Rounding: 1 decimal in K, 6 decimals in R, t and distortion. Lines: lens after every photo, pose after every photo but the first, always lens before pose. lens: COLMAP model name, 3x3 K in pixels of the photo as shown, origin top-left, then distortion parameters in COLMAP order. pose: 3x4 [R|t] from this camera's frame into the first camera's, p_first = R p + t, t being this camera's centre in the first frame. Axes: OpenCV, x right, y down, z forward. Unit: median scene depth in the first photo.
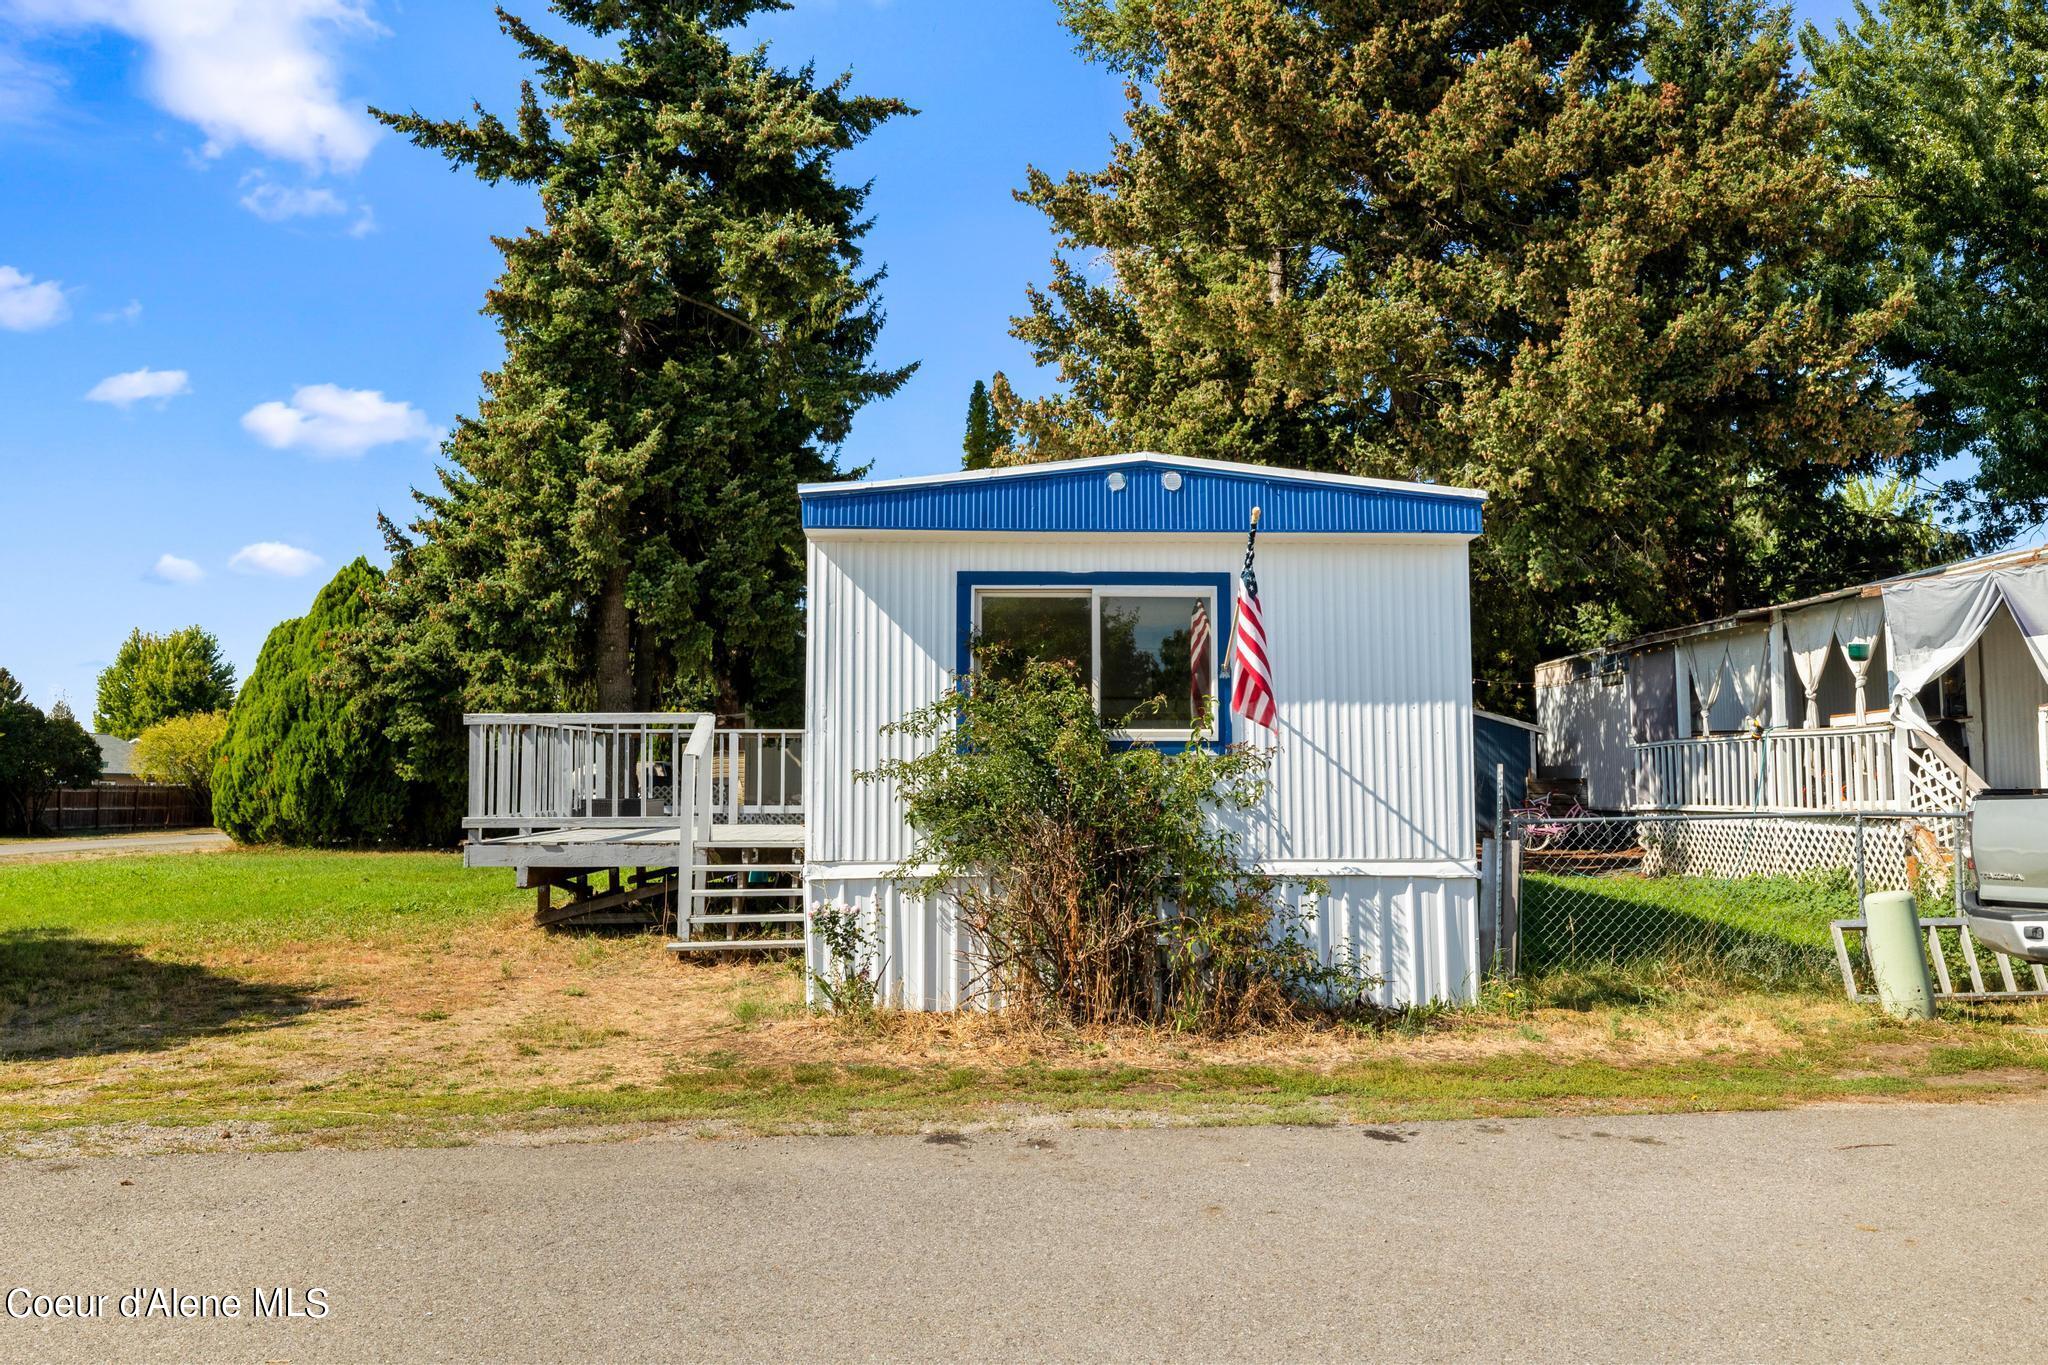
lens RADIAL K [[1575.2, 0, 1036.8], [0, 1575.2, 664.0], [0, 0, 1]] dist [0.021549, -0.015068]
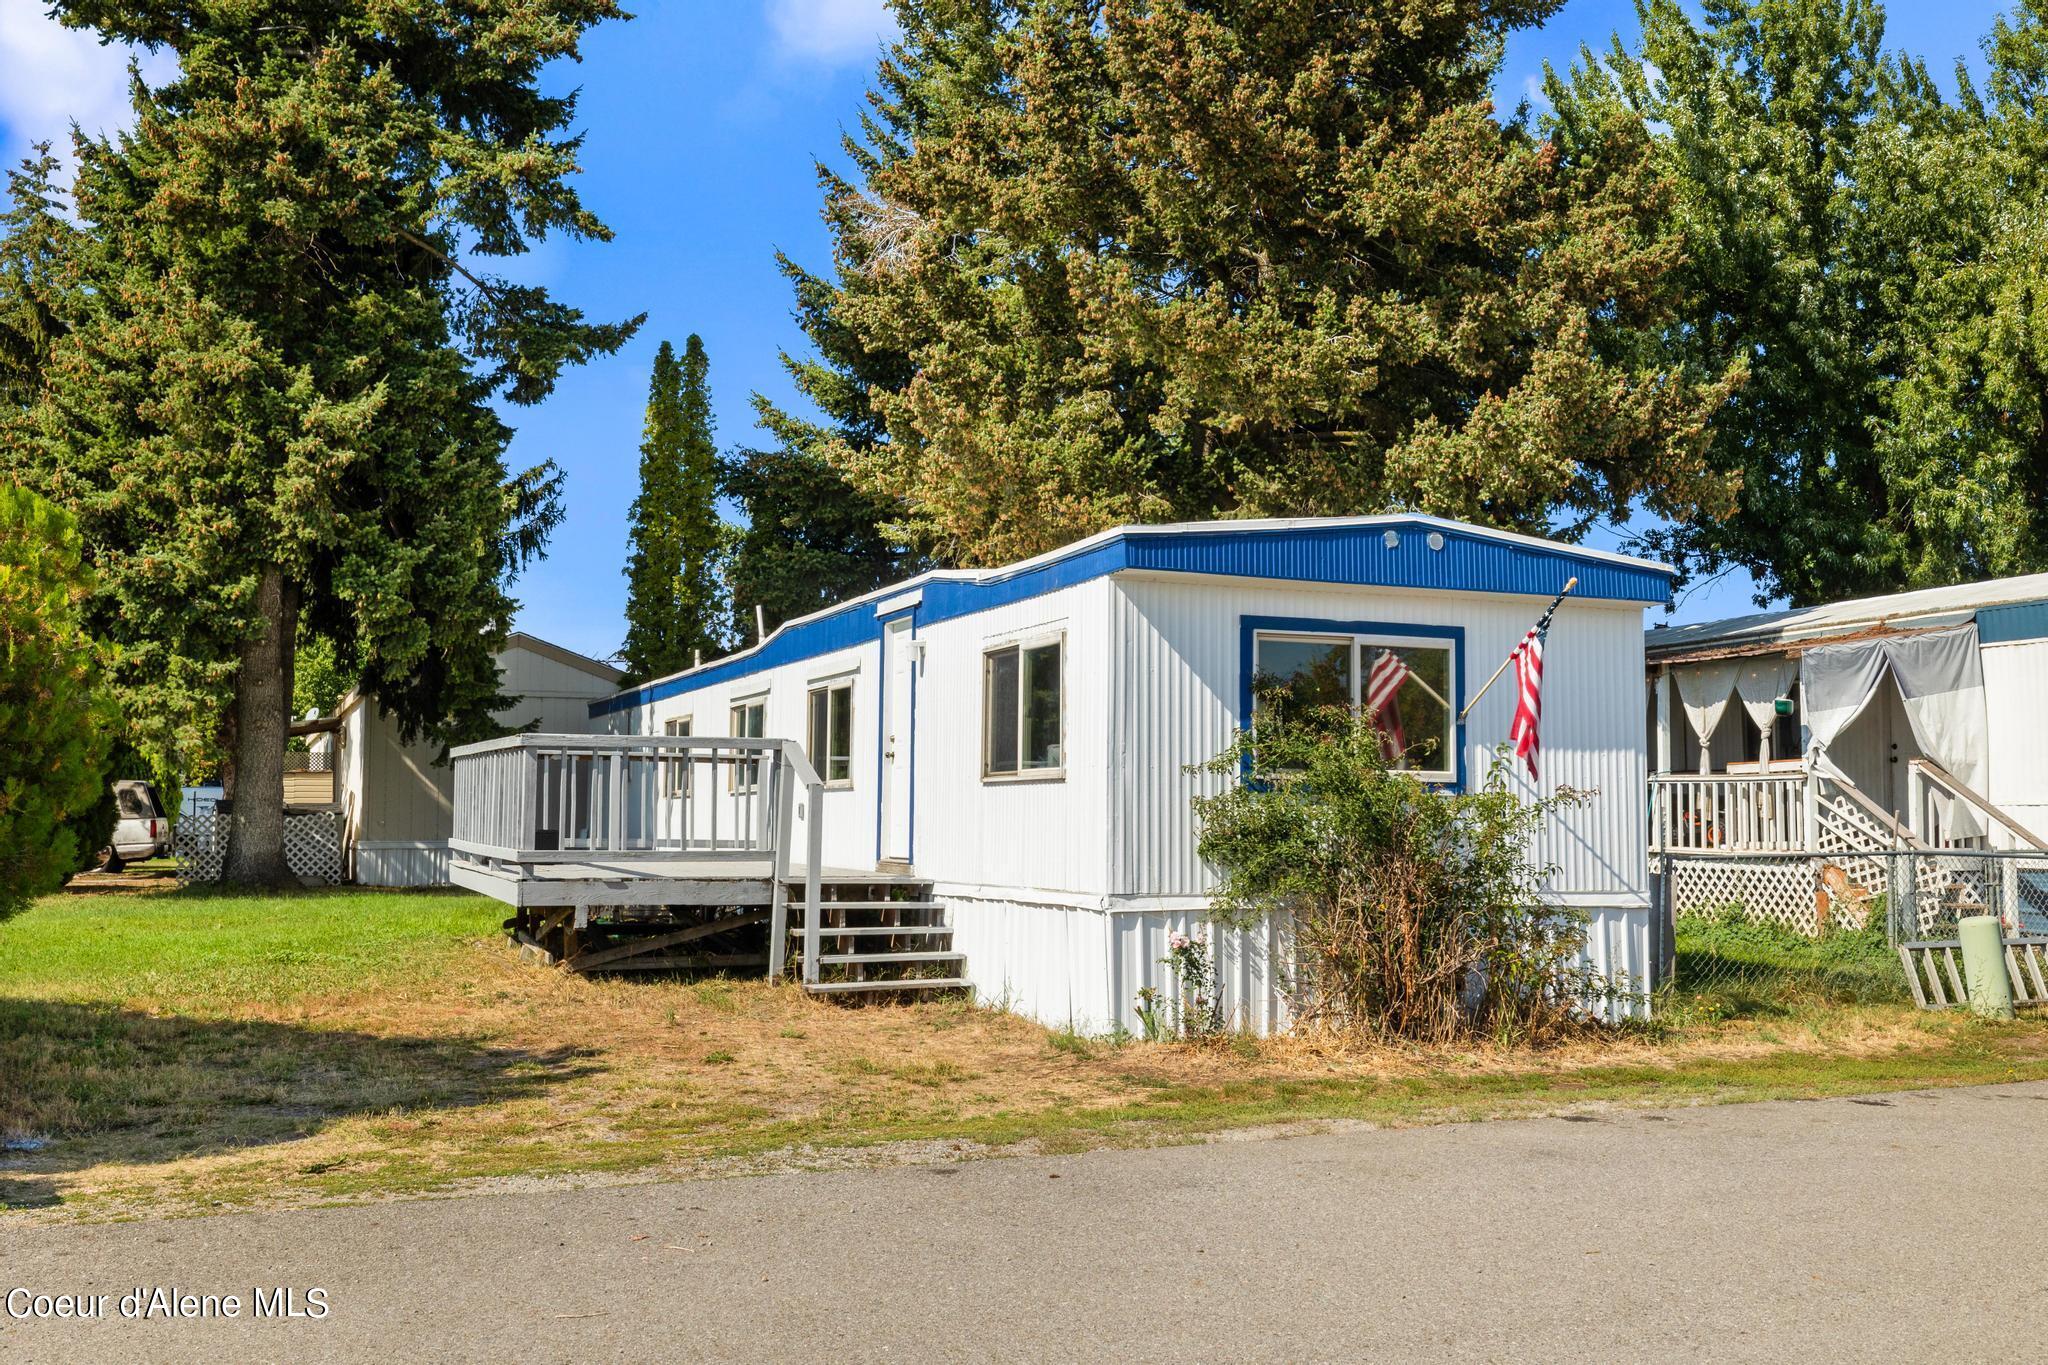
lens RADIAL K [[1958.8, 0, 1015.3], [0, 1958.8, 684.2], [0, 0, 1]] dist [0.005643, 0.000000]
pose [[0.944971, 0.031903, 0.325596, -0.368195], [-0.034075, 0.999419, 0.000969, -0.005796], [-0.325376, -0.012010, 0.945509, -0.103713]]
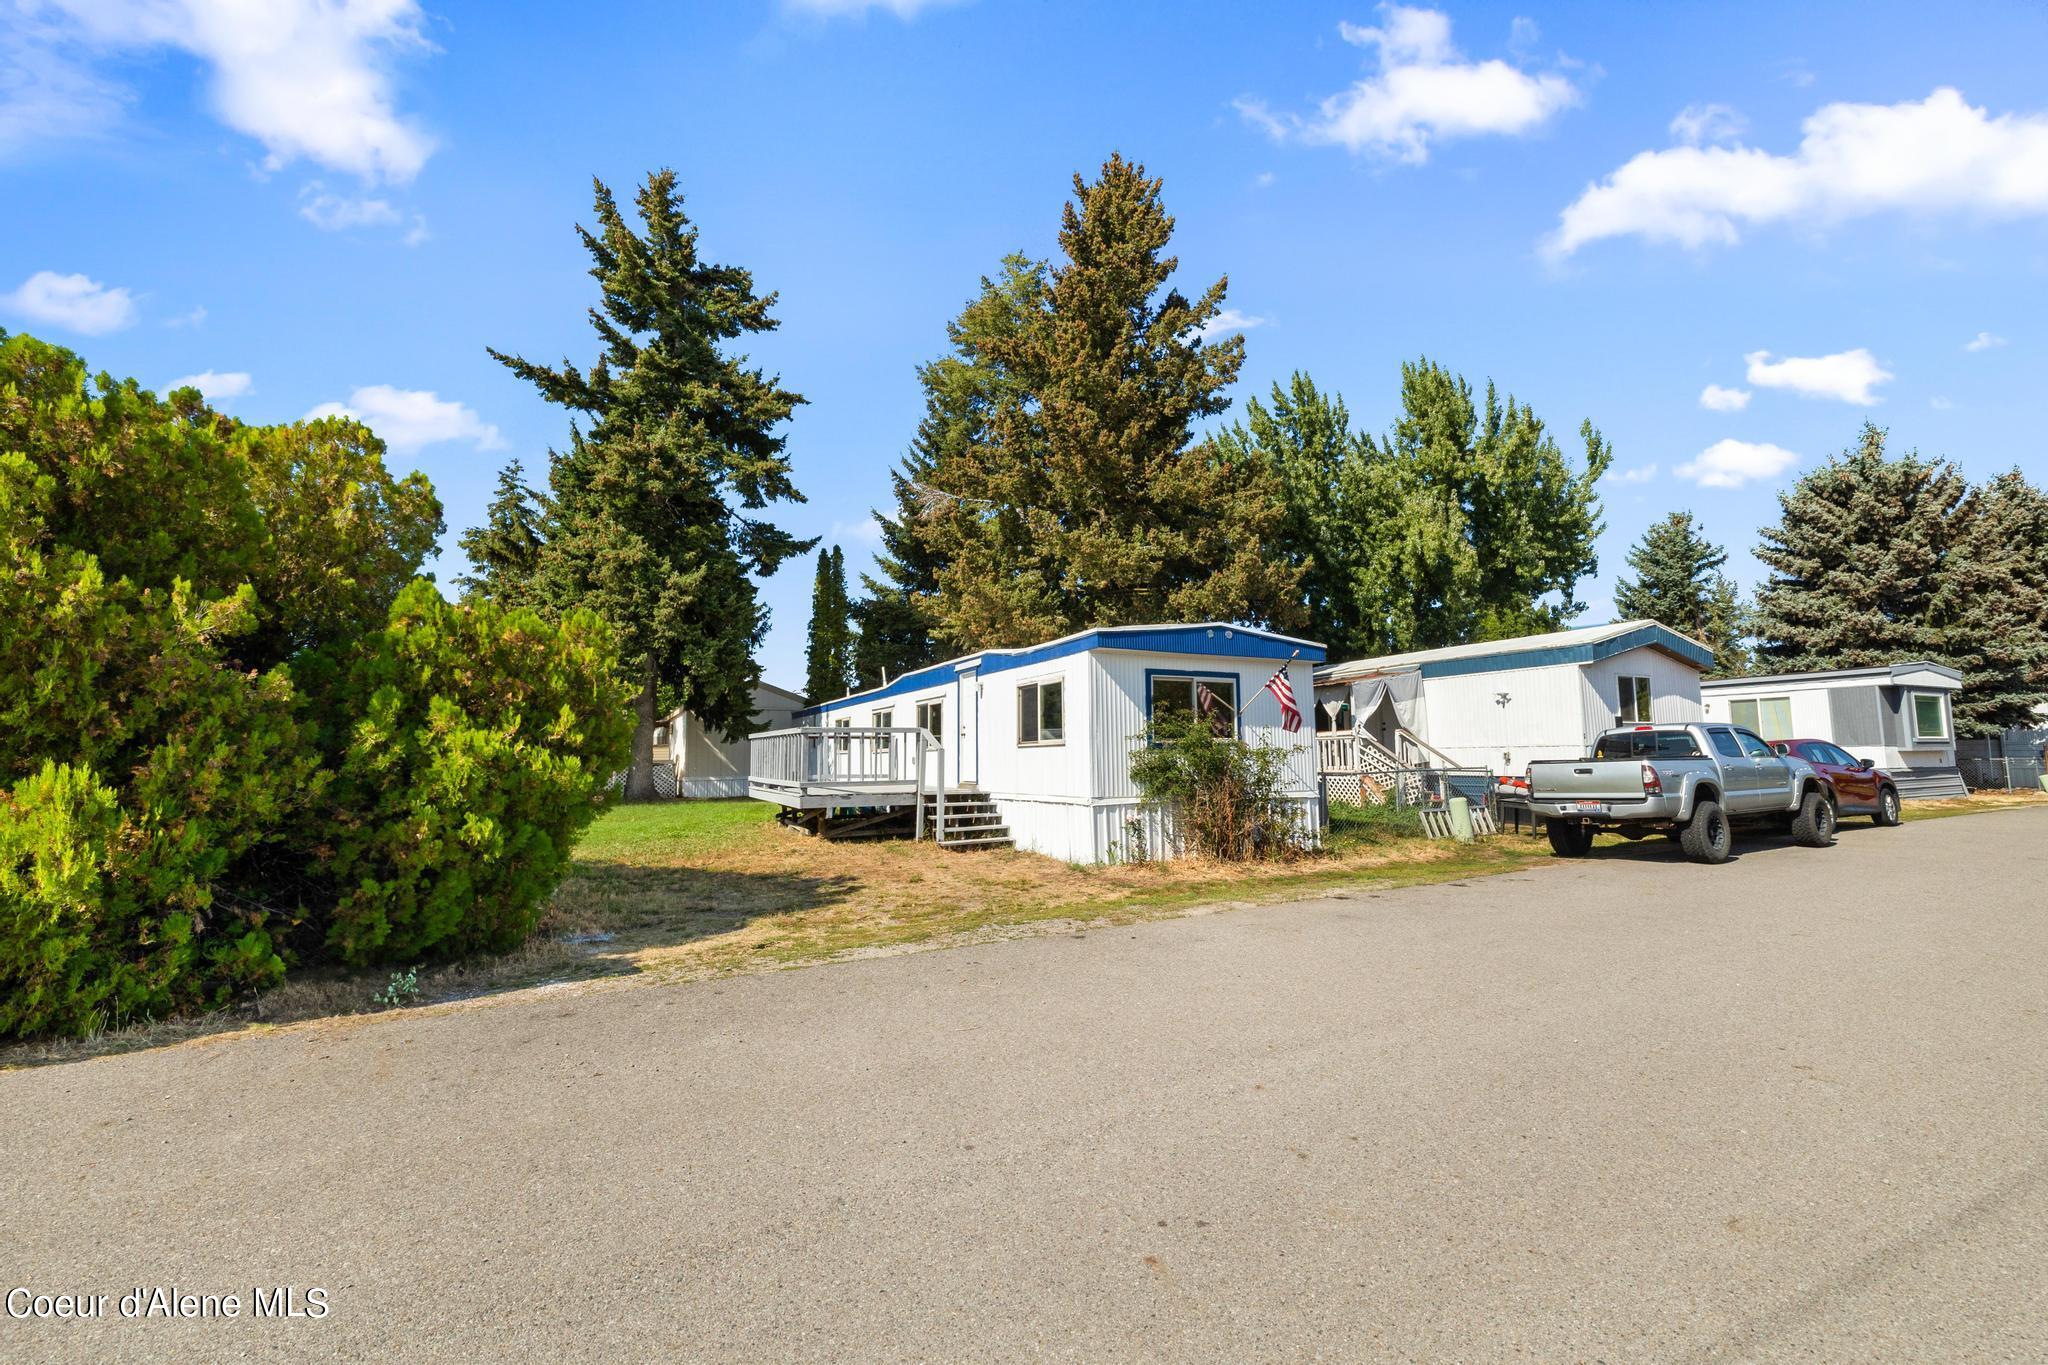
lens RADIAL K [[848.0, 0, 1025.9], [0, 848.0, 681.9], [0, 0, 1]] dist [-0.001074, -0.000567]
pose [[0.910916, 0.030702, 0.411448, -0.429474], [-0.022701, 0.999446, -0.024320, -0.003371], [-0.411967, 0.012813, 0.911109, -0.026250]]
